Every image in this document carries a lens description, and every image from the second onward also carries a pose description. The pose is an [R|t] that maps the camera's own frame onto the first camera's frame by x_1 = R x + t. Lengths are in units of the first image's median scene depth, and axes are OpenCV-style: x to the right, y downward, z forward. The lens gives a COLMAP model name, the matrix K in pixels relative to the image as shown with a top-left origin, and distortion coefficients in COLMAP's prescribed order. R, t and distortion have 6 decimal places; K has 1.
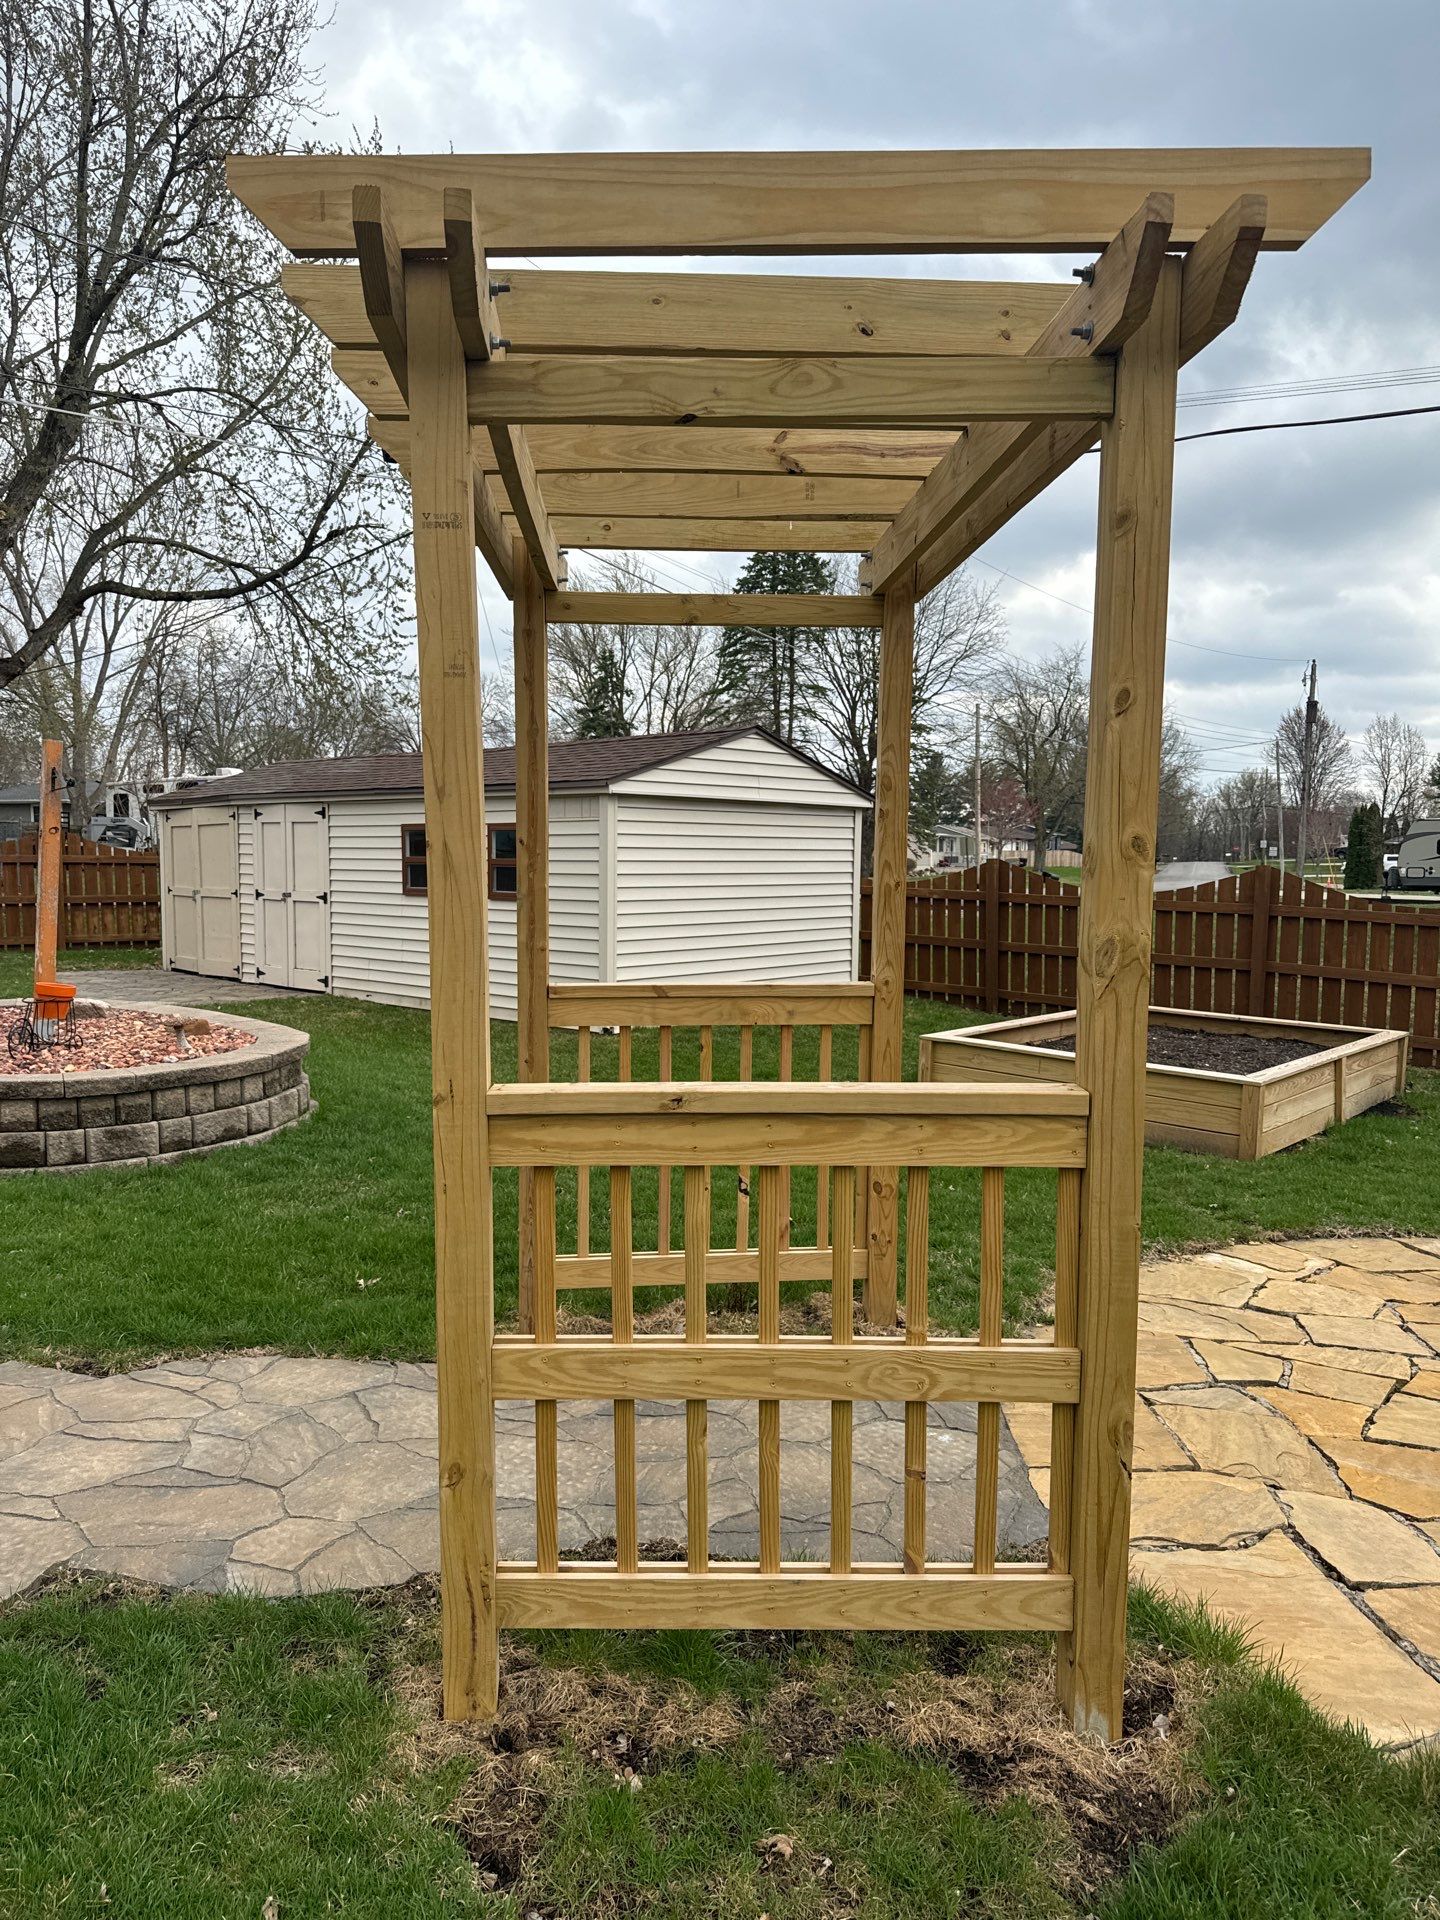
lens RADIAL K [[1353.5, 0, 717.2], [0, 1353.5, 974.4], [0, 0, 1]] dist [0.180047, -0.351612]
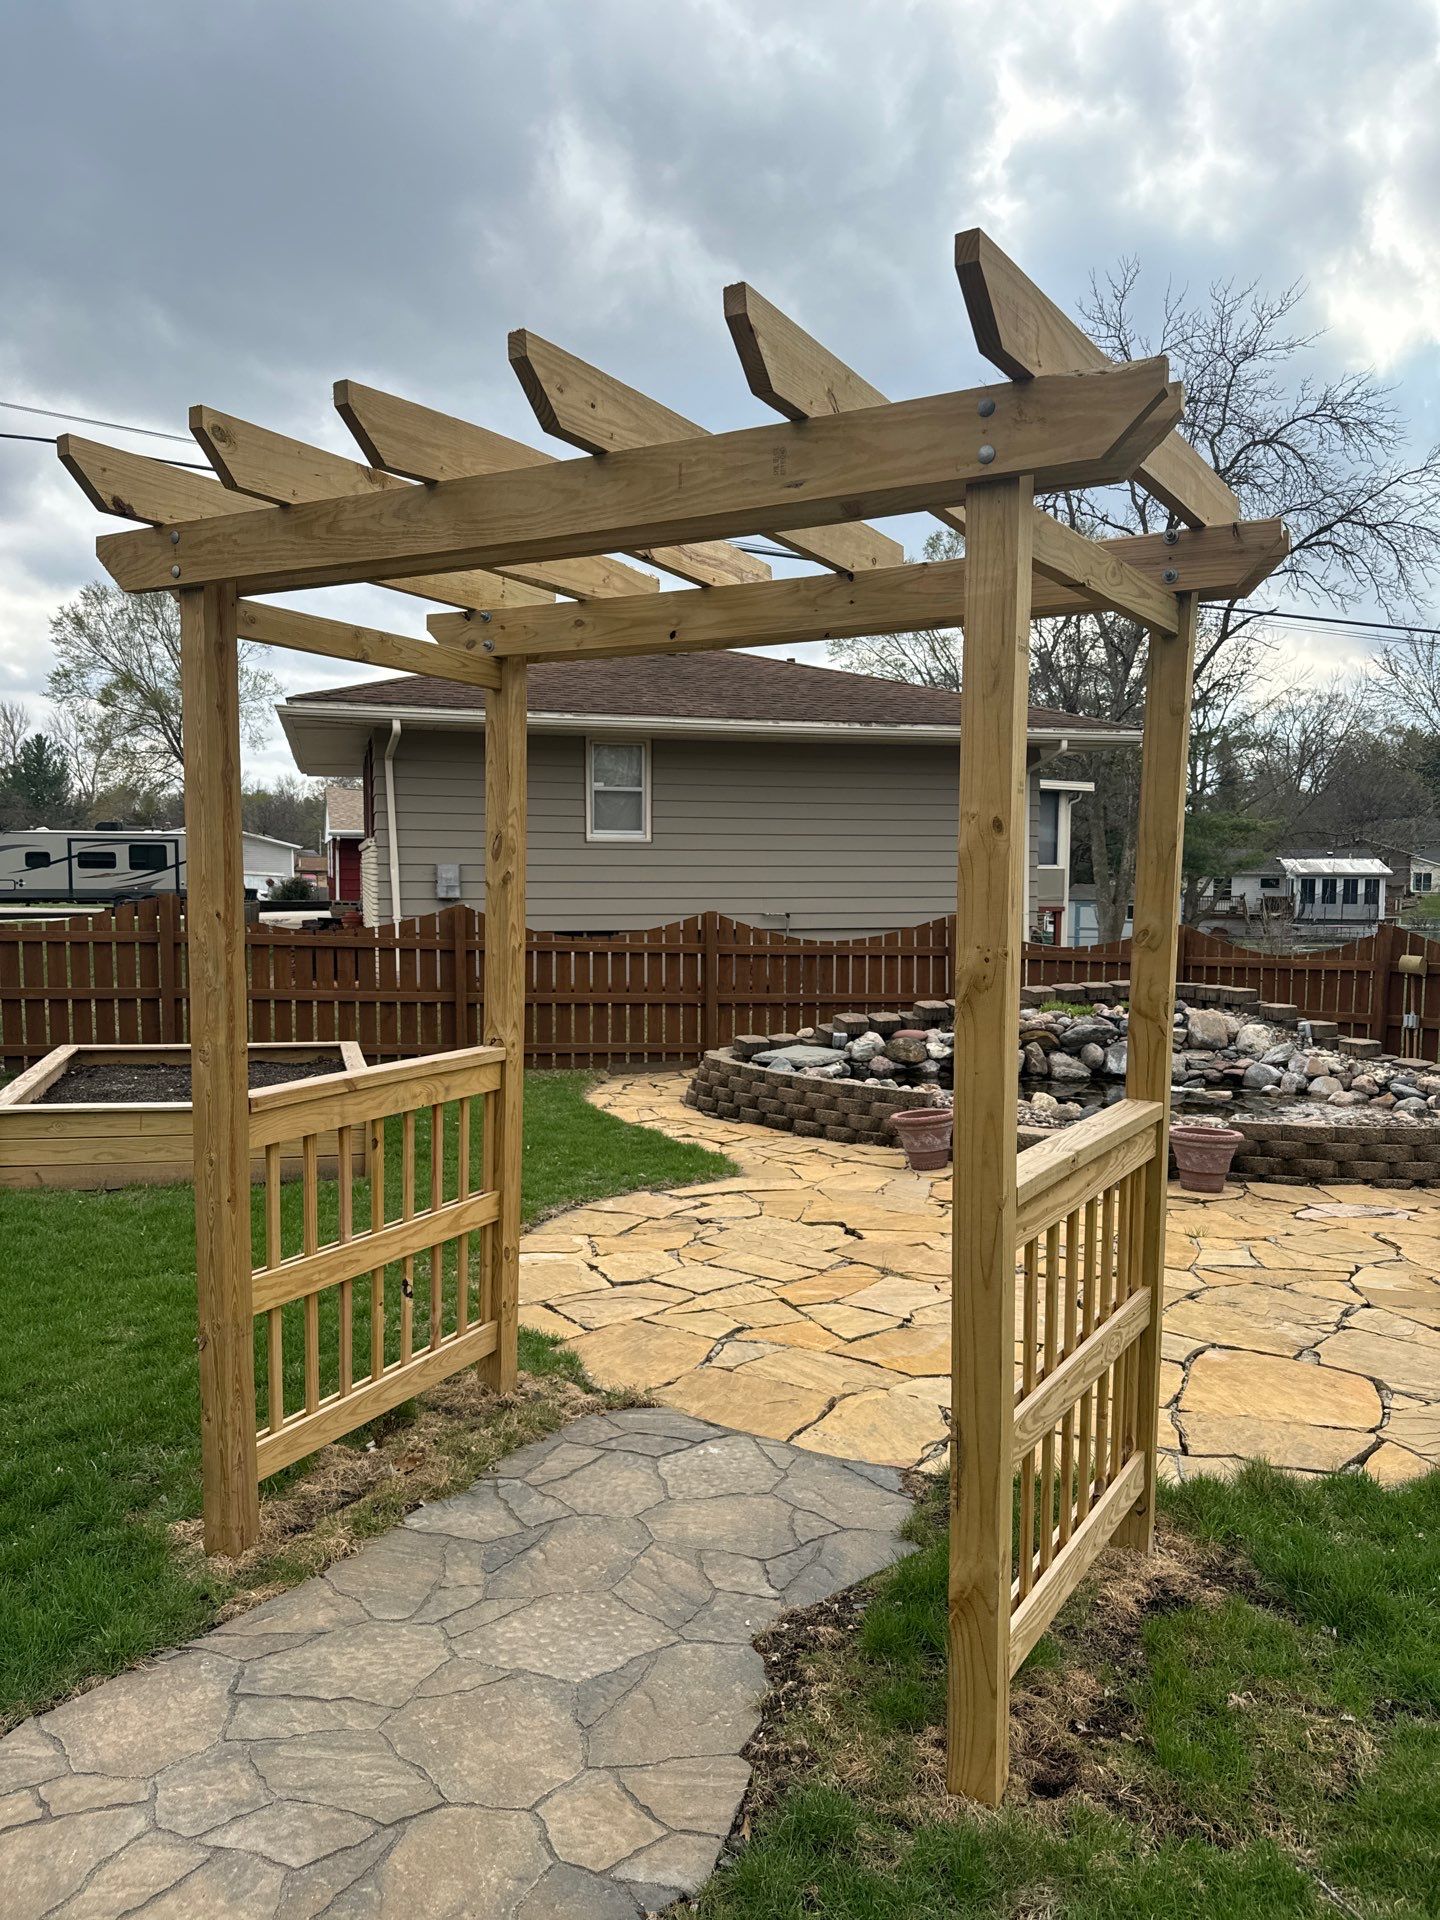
lens RADIAL K [[1353.5, 0, 717.2], [0, 1353.5, 974.4], [0, 0, 1]] dist [0.180047, -0.351612]
pose [[0.533644, -0.070071, 0.842801, -0.416658], [0.074528, 0.996581, 0.035667, -0.045201], [-0.842419, 0.043778, 0.537042, 0.227408]]
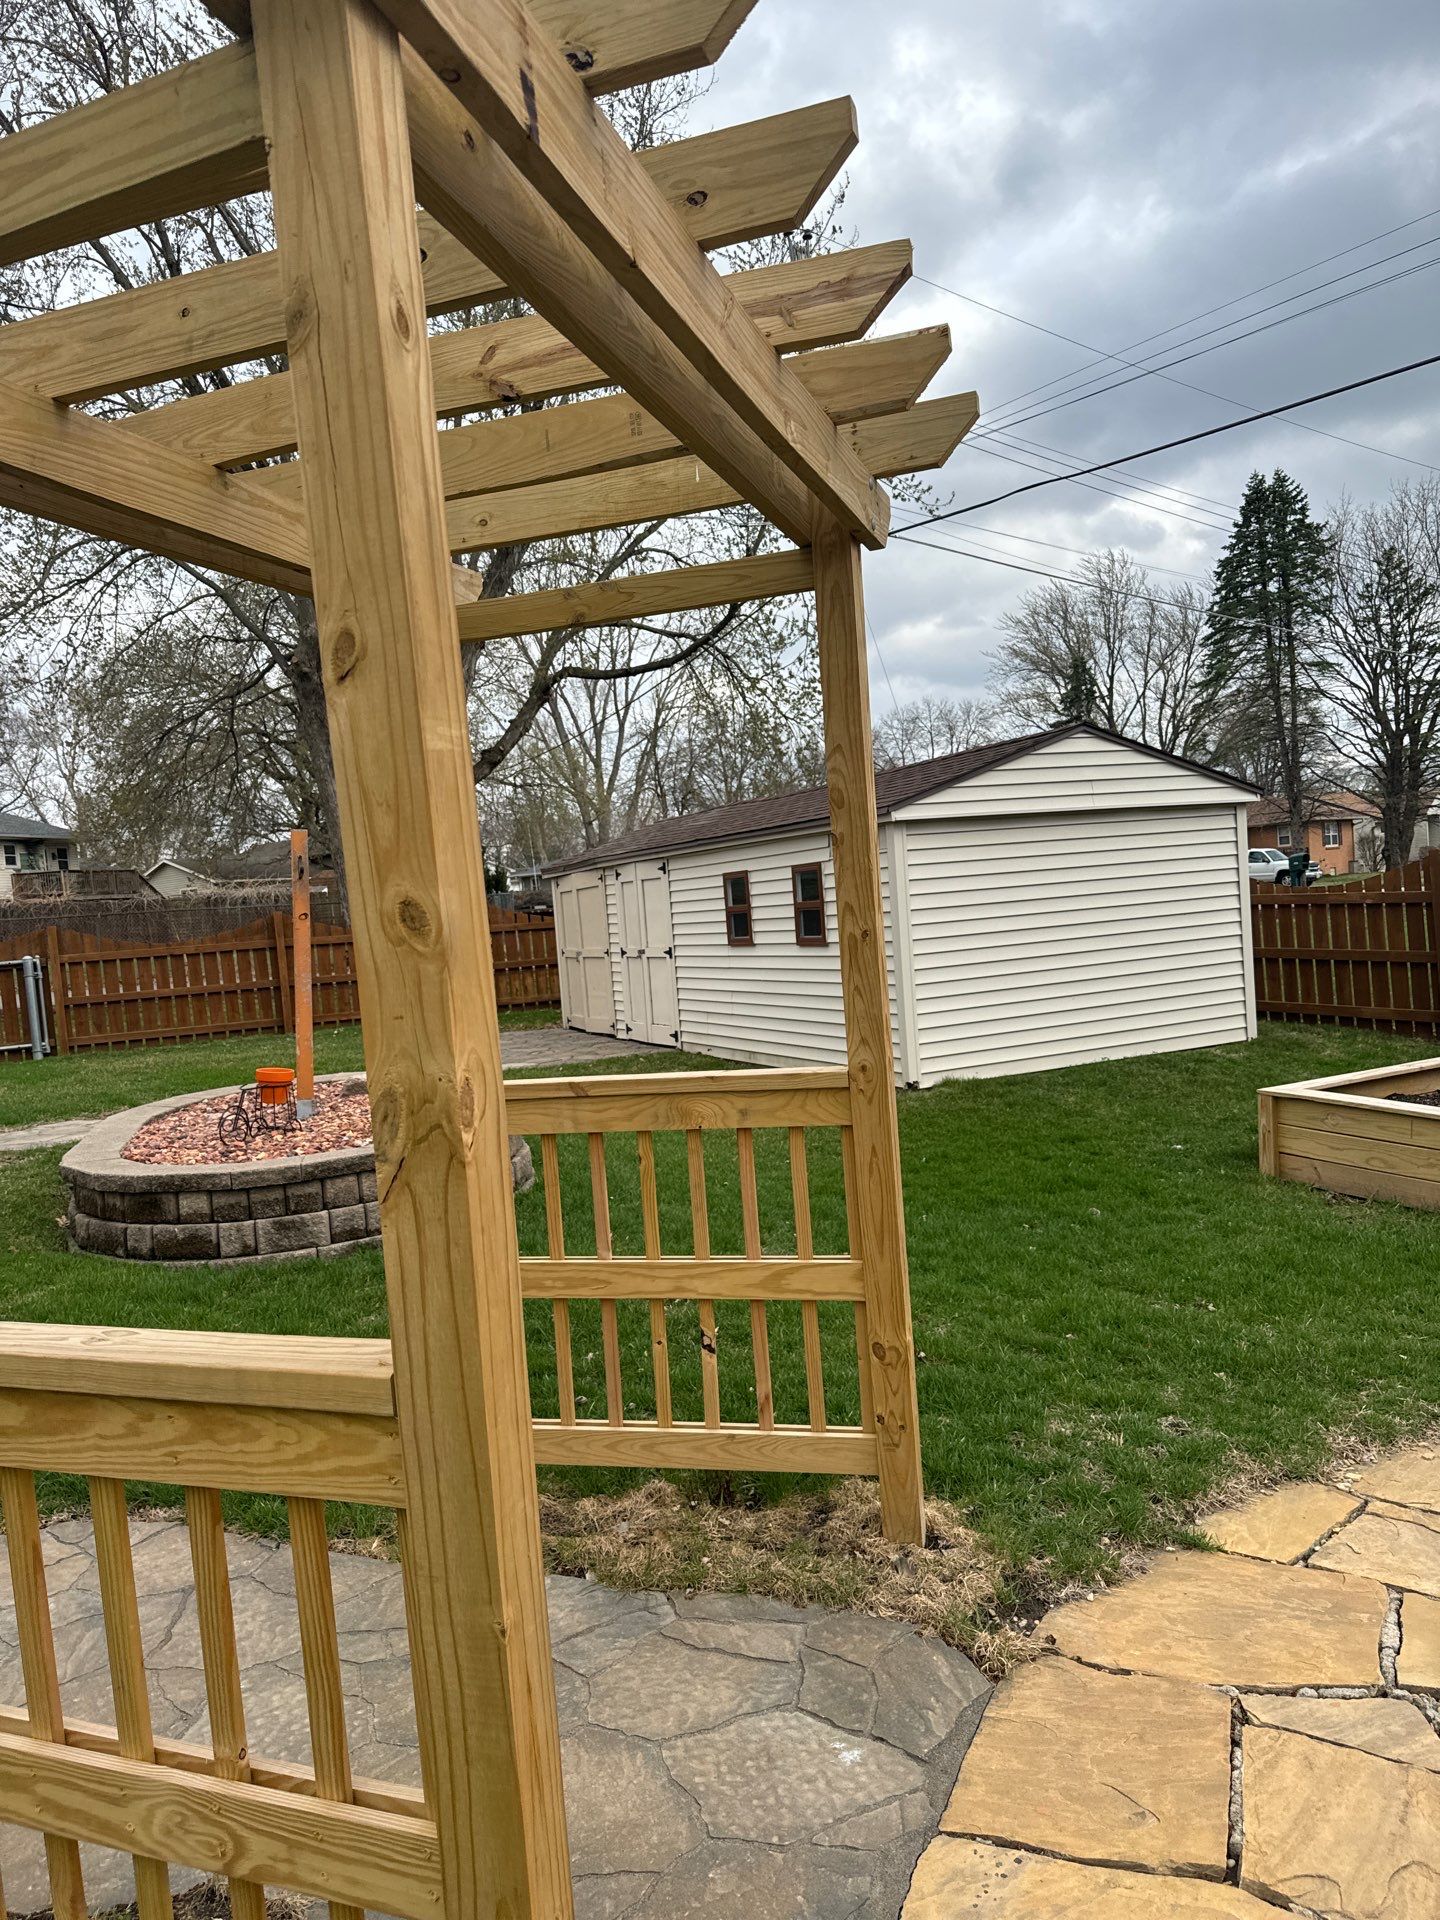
lens RADIAL K [[1353.5, 0, 717.2], [0, 1353.5, 974.4], [0, 0, 1]] dist [0.180047, -0.351612]
pose [[0.926558, -0.056581, -0.371871, 0.217155], [0.048962, 0.998353, -0.029908, -0.017589], [0.372951, 0.009504, 0.927802, 0.194553]]
